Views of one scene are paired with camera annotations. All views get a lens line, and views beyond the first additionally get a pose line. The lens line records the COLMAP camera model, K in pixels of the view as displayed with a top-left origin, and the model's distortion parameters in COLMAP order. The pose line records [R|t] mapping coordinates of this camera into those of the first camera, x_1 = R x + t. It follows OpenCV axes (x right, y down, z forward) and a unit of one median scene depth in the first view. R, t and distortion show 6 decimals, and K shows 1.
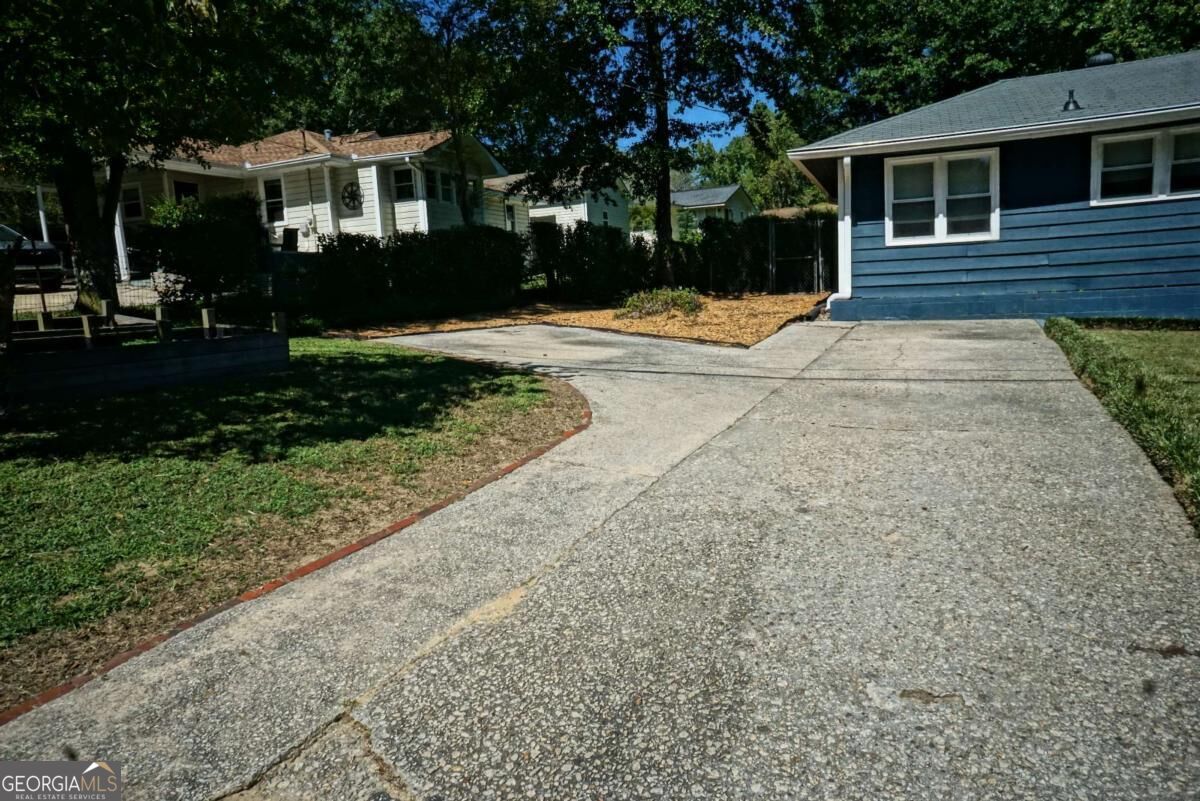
lens RADIAL K [[810.6, 0, 603.5], [0, 810.6, 400.3], [0, 0, 1]] dist [-0.070326, 0.112321]
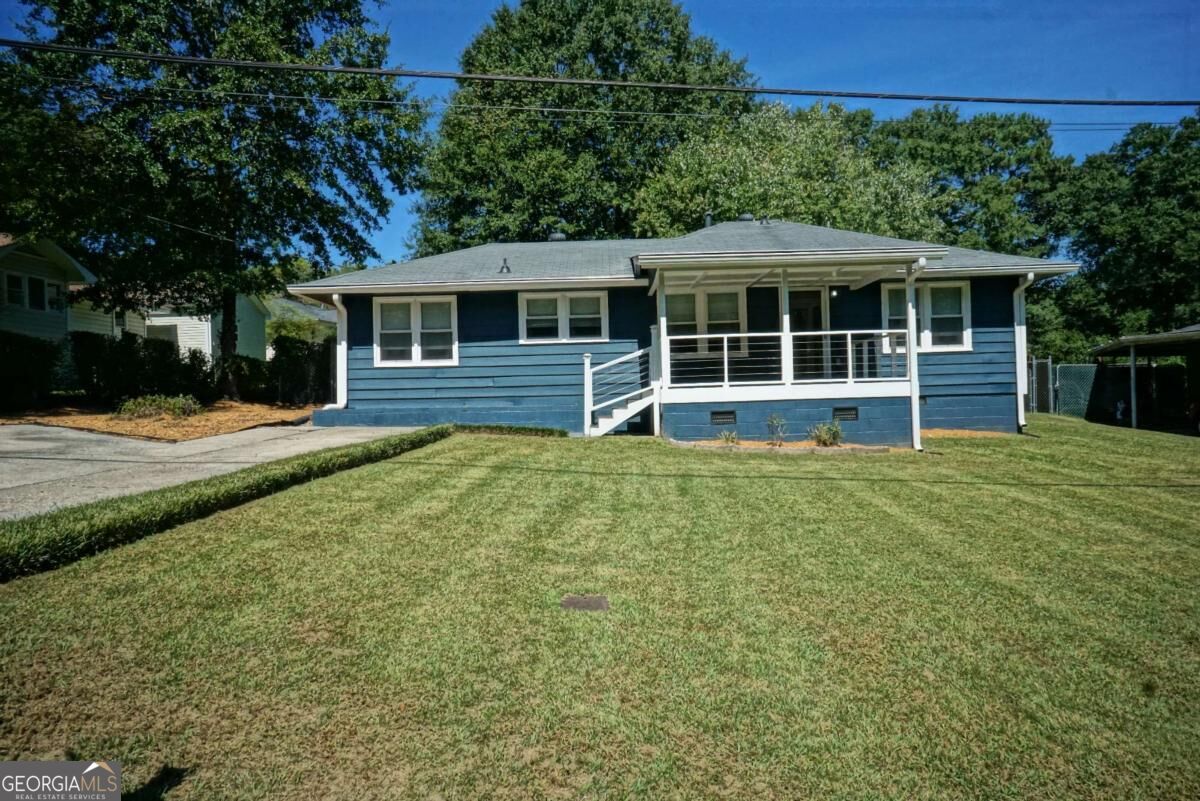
lens RADIAL K [[822.6, 0, 599.0], [0, 822.6, 399.8], [0, 0, 1]] dist [-0.073462, 0.154559]
pose [[0.941806, 0.031912, 0.334638, 0.258517], [0.017798, 0.989354, -0.144439, 0.043876], [-0.335685, 0.141989, 0.931211, -0.269814]]
